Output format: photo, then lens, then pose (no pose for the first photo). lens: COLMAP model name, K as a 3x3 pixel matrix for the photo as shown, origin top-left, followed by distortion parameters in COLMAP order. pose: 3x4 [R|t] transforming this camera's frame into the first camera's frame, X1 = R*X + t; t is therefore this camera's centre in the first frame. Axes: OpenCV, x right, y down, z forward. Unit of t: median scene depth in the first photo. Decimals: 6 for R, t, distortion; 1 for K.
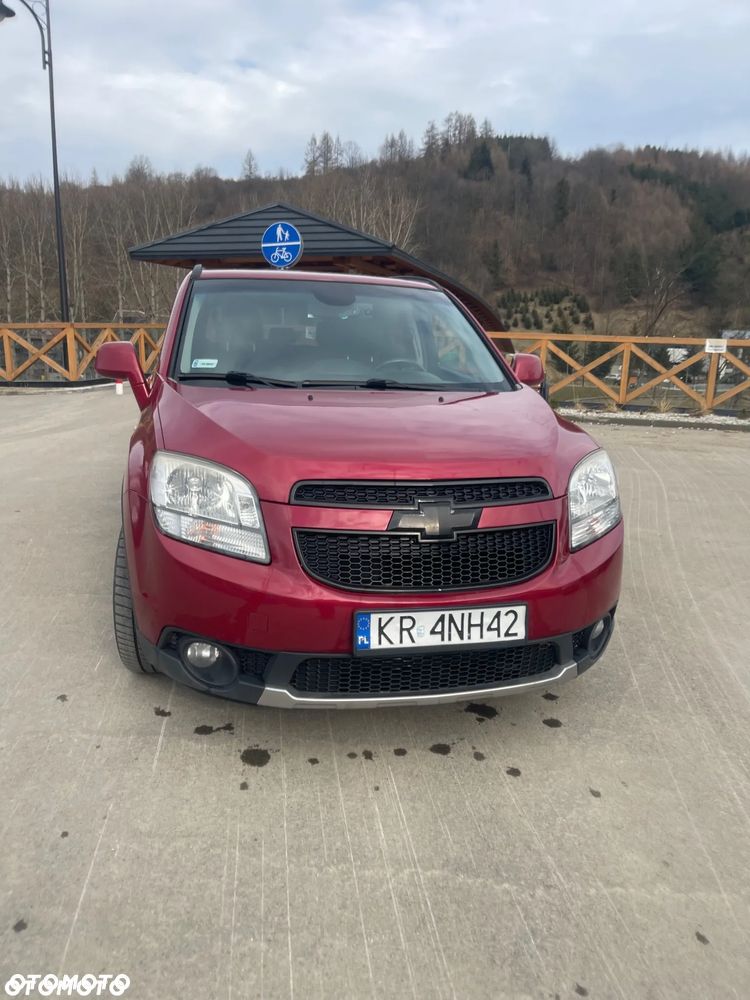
lens RADIAL K [[763.5, 0, 372.3], [0, 763.5, 502.4], [0, 0, 1]] dist [0.068788, -0.094756]
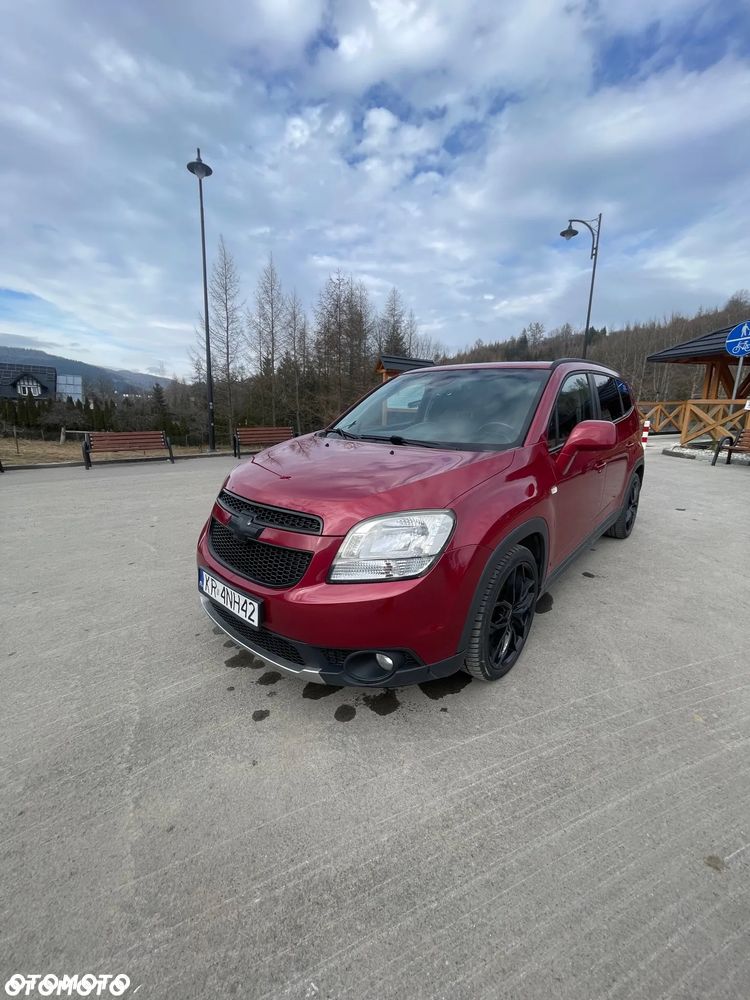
lens RADIAL K [[406.0, 0, 371.7], [0, 406.0, 497.3], [0, 0, 1]] dist [-0.028277, 0.016336]
pose [[0.540928, 0.165718, -0.824581, 0.546719], [-0.167756, 0.981956, 0.087298, -0.092616], [0.824169, 0.091106, 0.558968, 0.469563]]
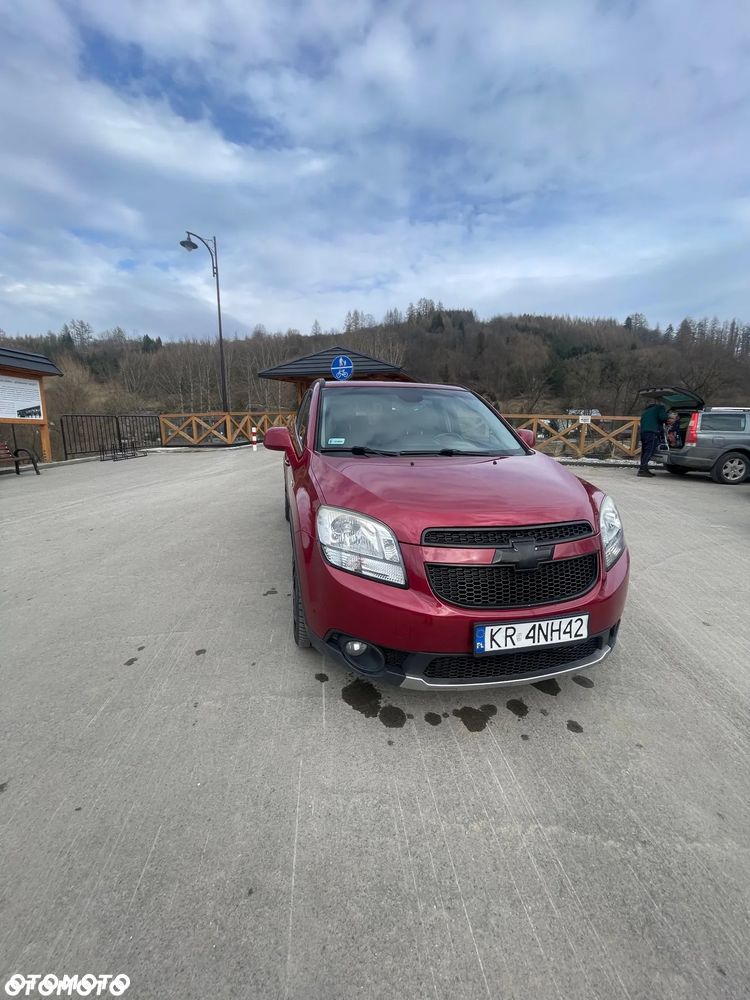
lens RADIAL K [[405.0, 0, 375.6], [0, 405.0, 497.7], [0, 0, 1]] dist [-0.008679, 0.000244]
pose [[0.999801, -0.014150, -0.014038, -0.111605], [0.013973, 0.999822, -0.012680, -0.047887], [0.014215, 0.012481, 0.999821, 0.156829]]
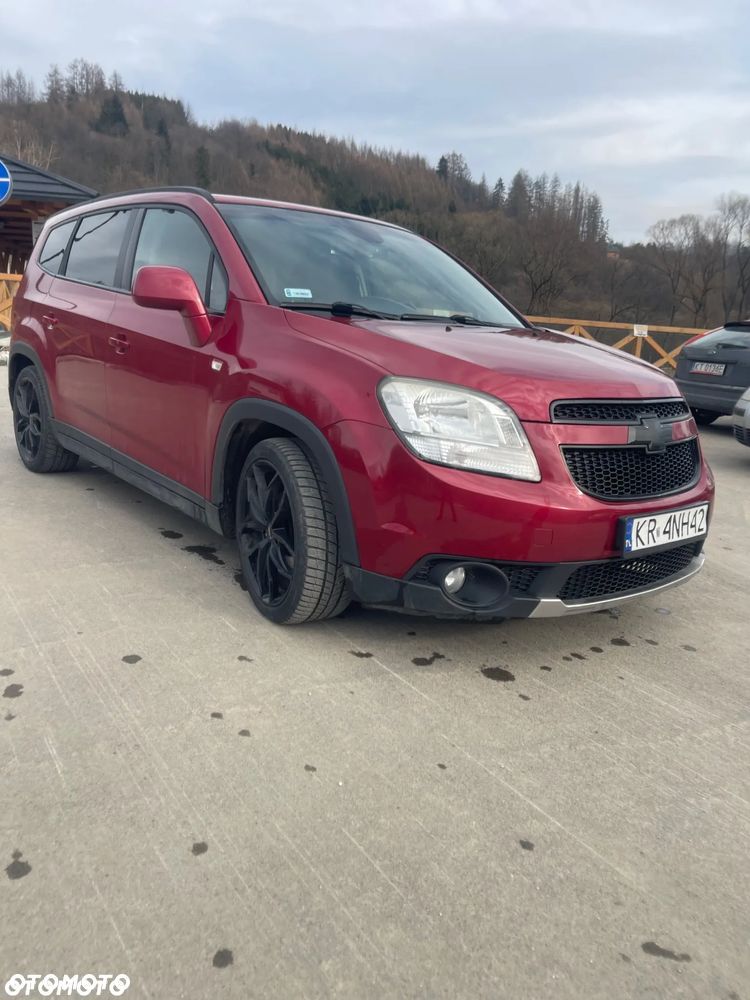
lens RADIAL K [[762.7, 0, 375.0], [0, 762.7, 500.0], [0, 0, 1]] dist [0.079870, -0.122688]
pose [[0.896871, -0.071136, 0.436533, -0.485863], [0.056782, 0.997333, 0.045861, 0.028013], [-0.438631, -0.016344, 0.898518, 0.101645]]
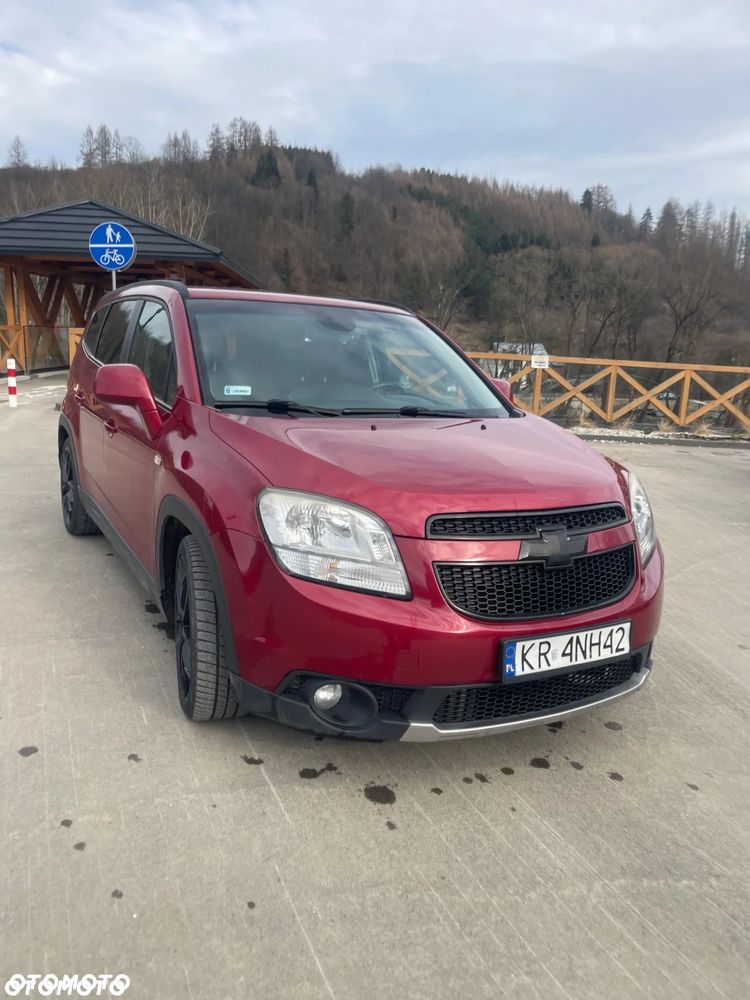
lens RADIAL K [[763.6, 0, 372.4], [0, 763.6, 496.7], [0, 0, 1]] dist [0.061675, -0.082776]
pose [[0.963057, -0.031593, 0.267438, -0.275126], [0.035198, 0.999343, -0.008694, -0.029198], [-0.266987, 0.017786, 0.963536, 0.027731]]
